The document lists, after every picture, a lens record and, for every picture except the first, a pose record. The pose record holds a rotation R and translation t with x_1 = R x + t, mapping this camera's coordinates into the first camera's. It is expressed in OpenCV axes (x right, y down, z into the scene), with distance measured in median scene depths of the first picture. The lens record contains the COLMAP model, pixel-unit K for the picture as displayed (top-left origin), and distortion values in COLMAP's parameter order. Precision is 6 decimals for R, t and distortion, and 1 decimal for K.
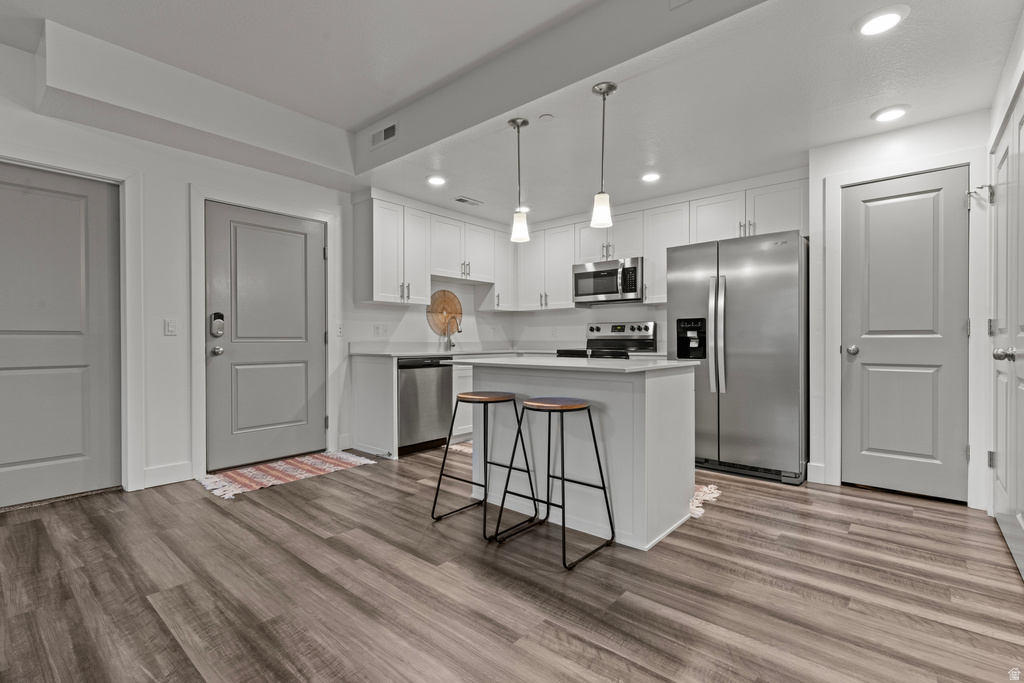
lens RADIAL K [[482.9, 0, 530.1], [0, 482.9, 342.3], [0, 0, 1]] dist [0.004304, -0.000103]
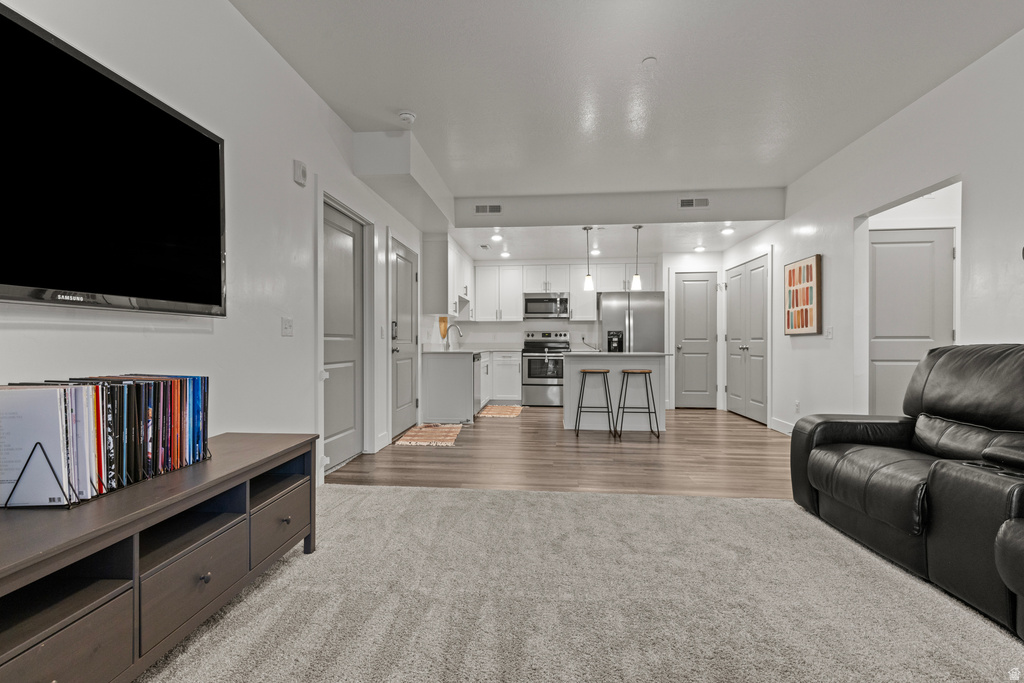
lens RADIAL K [[472.0, 0, 534.4], [0, 472.0, 342.0], [0, 0, 1]] dist [0.002812, 0.000340]
pose [[0.796007, 0.002674, 0.605281, -0.994995], [0.000080, 0.999990, -0.004522, 0.001626], [-0.605287, 0.003648, 0.795999, -0.258379]]
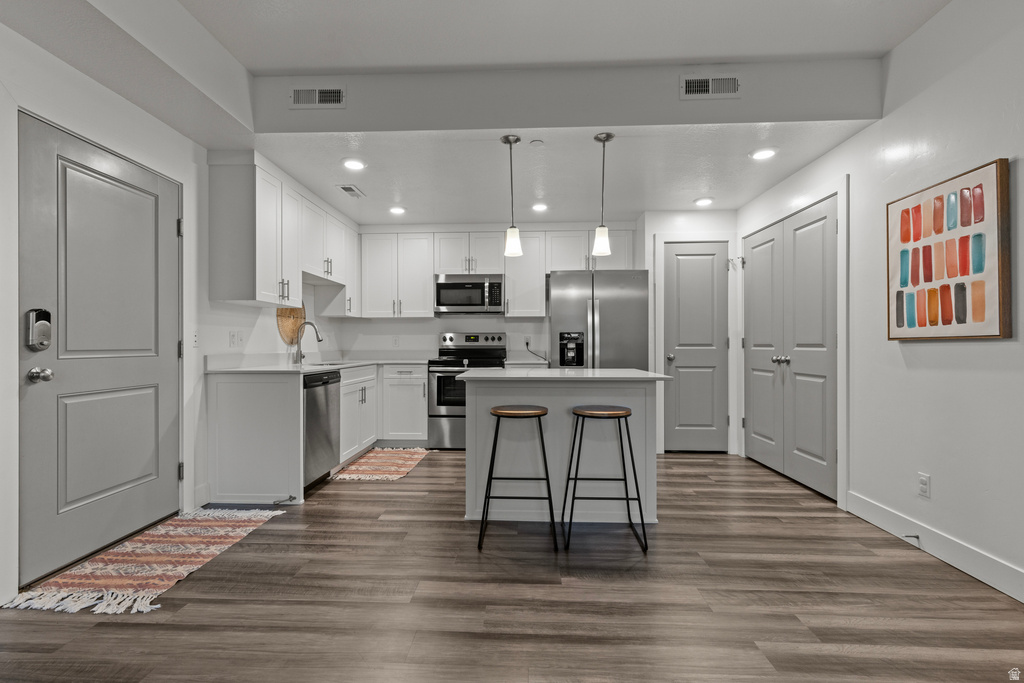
lens RADIAL K [[473.9, 0, 526.6], [0, 473.9, 342.8], [0, 0, 1]] dist [0.004241, -0.000131]
pose [[0.773019, 0.004617, 0.634366, -0.482860], [0.000682, 0.999967, -0.008109, -0.013741], [-0.634382, 0.006701, 0.772990, 0.161104]]
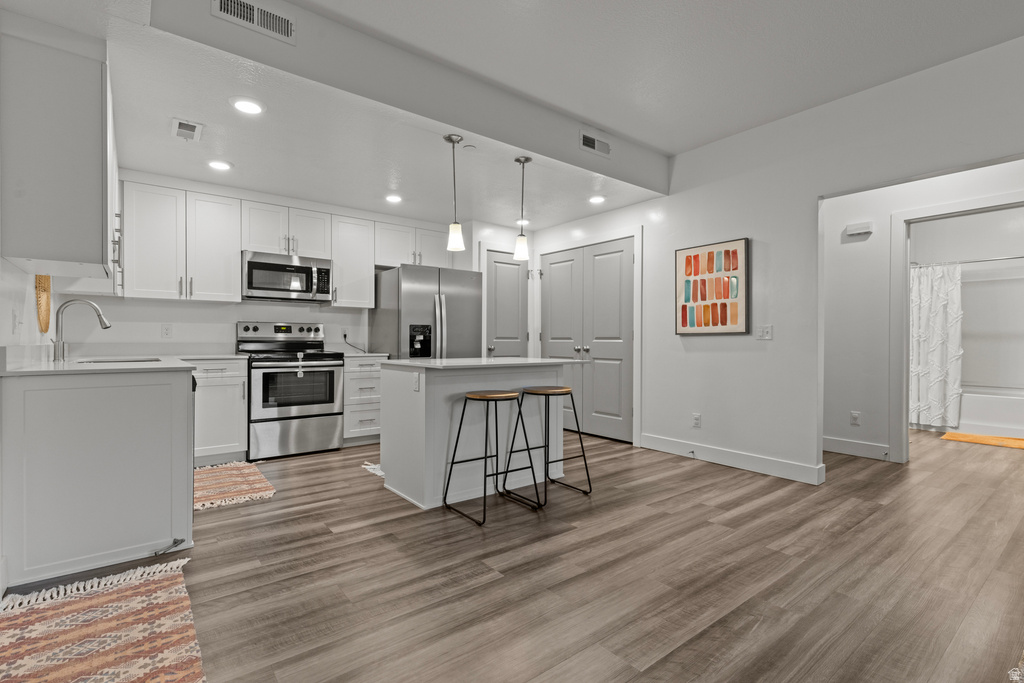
lens RADIAL K [[457.6, 0, 524.5], [0, 457.6, 341.3], [0, 0, 1]] dist [0.000356, -0.000435]
pose [[0.182168, 0.002654, 0.983264, -0.747576], [-0.000857, 0.999996, -0.002540, -0.004655], [-0.983267, -0.000380, 0.182170, 0.499760]]
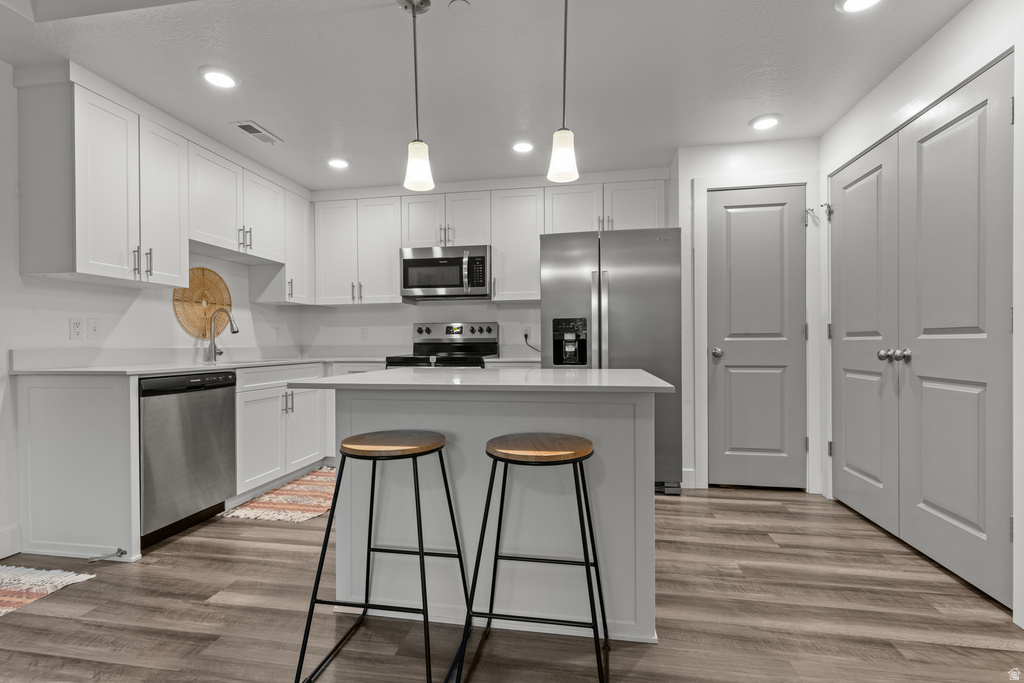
lens RADIAL K [[476.1, 0, 516.1], [0, 476.1, 345.4], [0, 0, 1]] dist [0.003888, 0.000093]
pose [[0.866694, -0.004950, 0.498815, -0.170144], [0.006281, 0.999980, -0.000991, -0.000832], [-0.498800, 0.003992, 0.866708, 0.301618]]
